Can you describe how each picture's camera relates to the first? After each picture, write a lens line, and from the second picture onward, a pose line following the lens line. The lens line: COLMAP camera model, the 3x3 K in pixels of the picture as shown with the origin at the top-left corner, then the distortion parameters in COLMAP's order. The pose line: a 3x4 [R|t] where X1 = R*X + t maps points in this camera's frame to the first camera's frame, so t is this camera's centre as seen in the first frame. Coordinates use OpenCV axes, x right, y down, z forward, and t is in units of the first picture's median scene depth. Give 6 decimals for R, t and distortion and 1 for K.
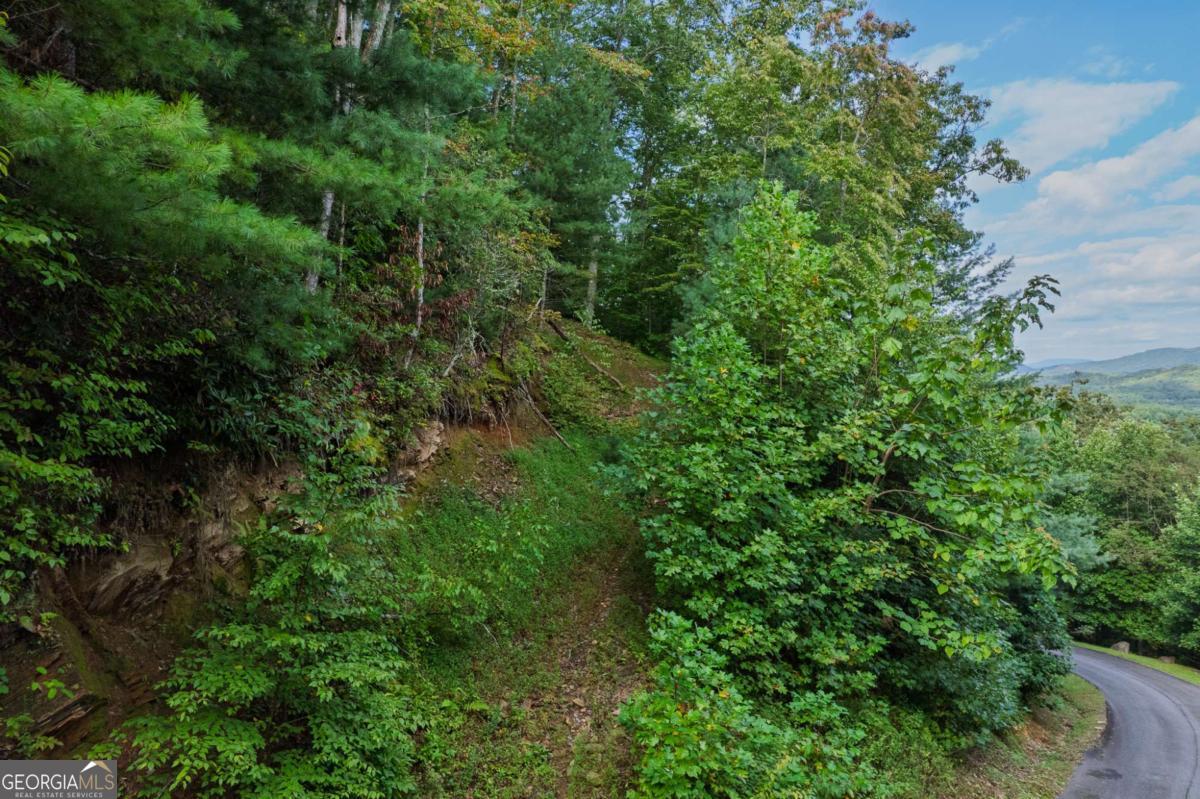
lens RADIAL K [[768.4, 0, 602.6], [0, 768.4, 393.9], [0, 0, 1]] dist [-0.081621, 0.077929]
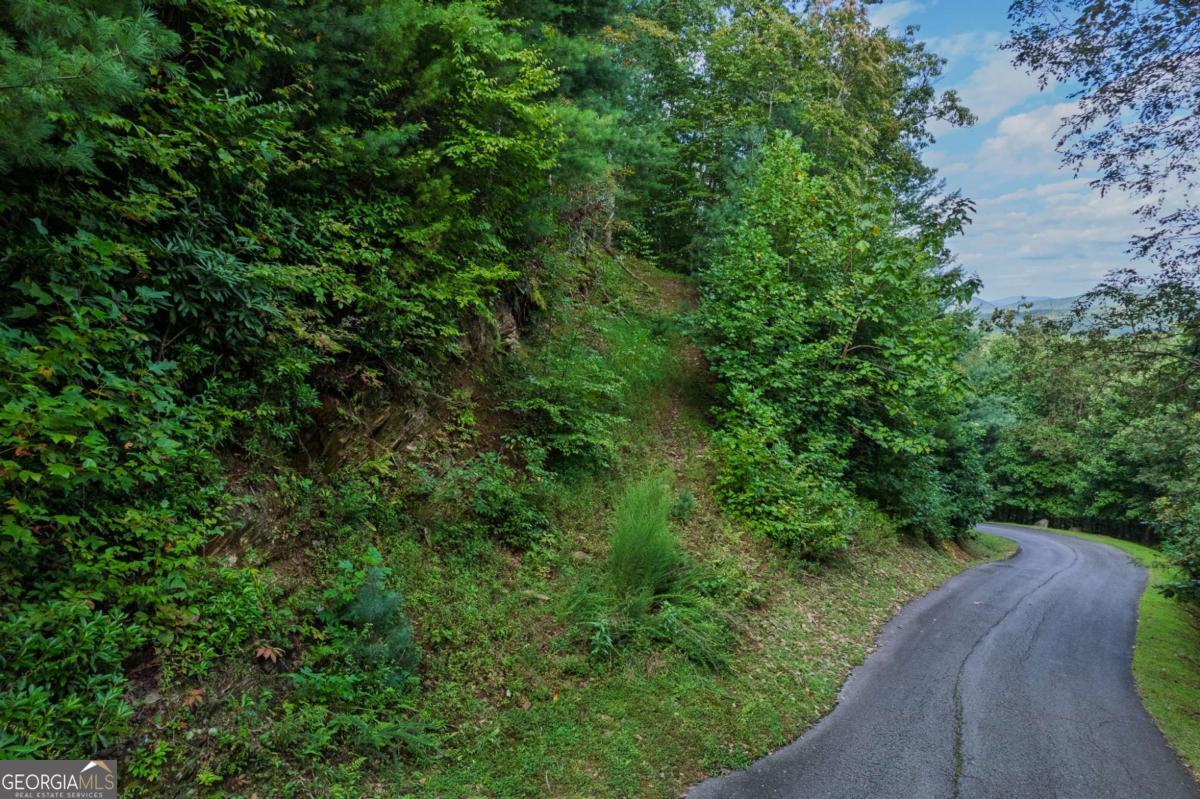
lens RADIAL K [[768.4, 0, 602.6], [0, 768.4, 393.9], [0, 0, 1]] dist [-0.081621, 0.077929]
pose [[0.999157, -0.002479, 0.040973, -0.186879], [-0.000949, 0.996514, 0.083422, 0.101318], [-0.041037, -0.083391, 0.995672, -0.476351]]
